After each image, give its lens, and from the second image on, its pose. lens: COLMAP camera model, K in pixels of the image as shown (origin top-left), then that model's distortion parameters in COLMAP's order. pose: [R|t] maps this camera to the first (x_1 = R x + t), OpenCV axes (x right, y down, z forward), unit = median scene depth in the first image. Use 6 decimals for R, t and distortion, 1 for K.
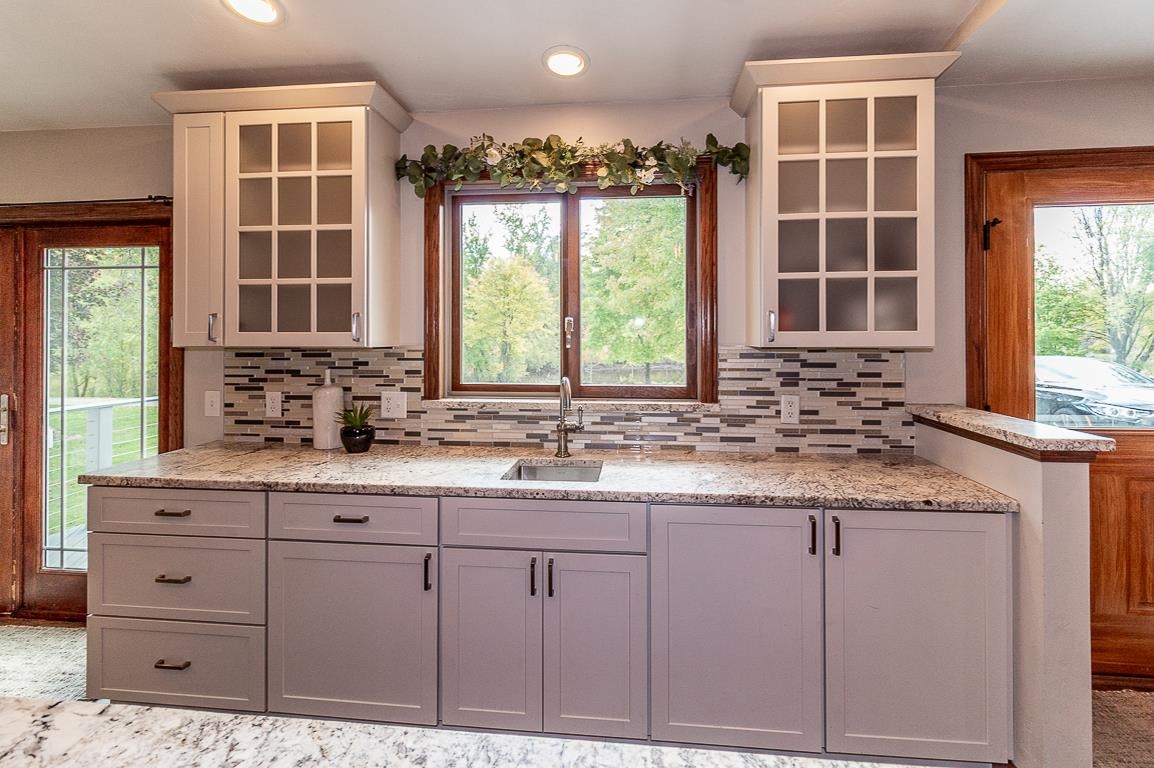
lens RADIAL K [[561.7, 0, 579.6], [0, 561.7, 335.5], [0, 0, 1]] dist [0.001213, 0.000250]
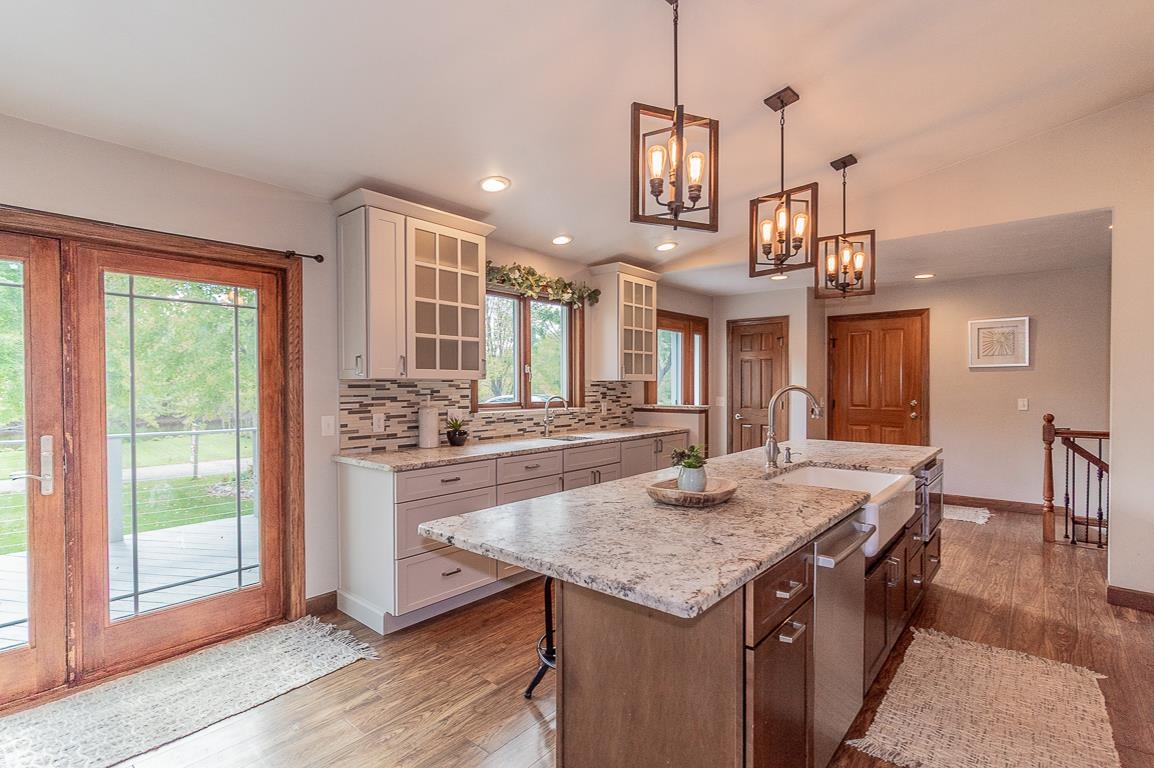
lens RADIAL K [[546.8, 0, 574.5], [0, 546.8, 390.7], [0, 0, 1]] dist [0.001499, 0.000125]
pose [[0.567037, -0.009672, 0.823636, -1.481646], [-0.003036, 0.999900, 0.013832, 0.027961], [-0.823687, -0.010343, 0.566951, -0.147114]]
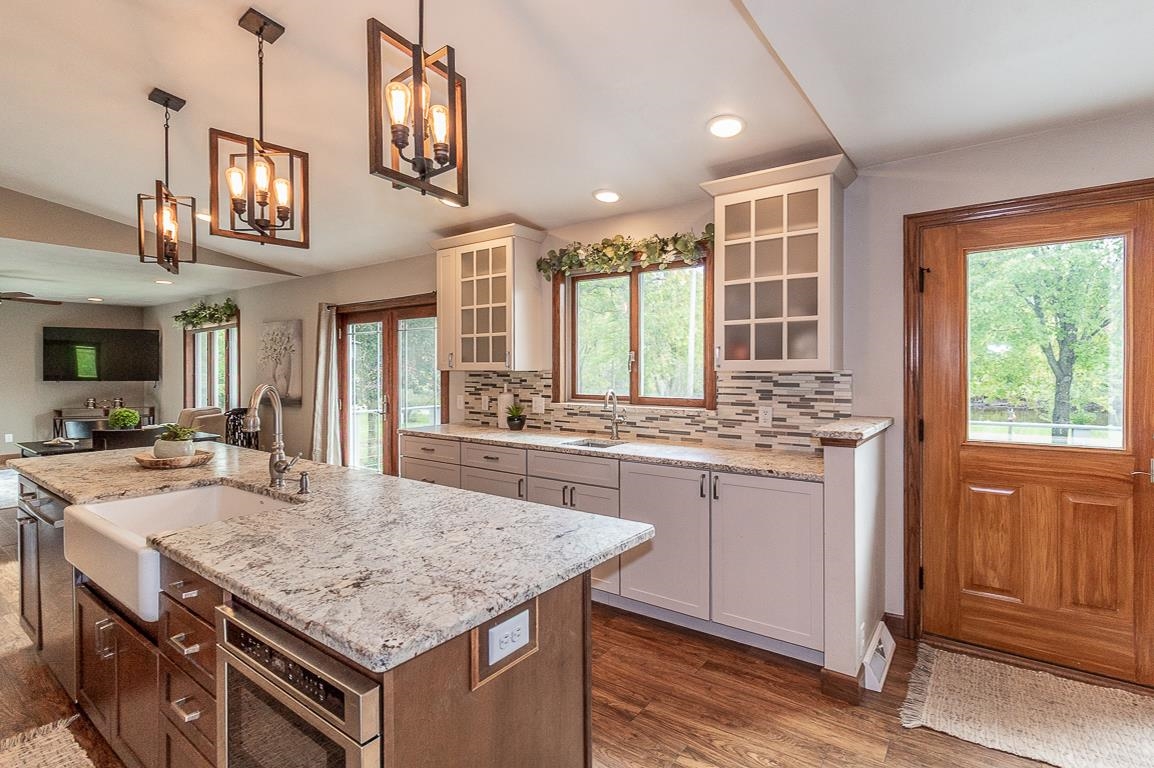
lens RADIAL K [[555.6, 0, 580.1], [0, 555.6, 376.5], [0, 0, 1]] dist [0.000417, -0.000019]
pose [[0.862303, 0.007530, -0.506337, 0.661493], [0.001994, 0.999831, 0.018265, 0.006895], [0.506389, -0.016759, 0.862142, -0.398554]]
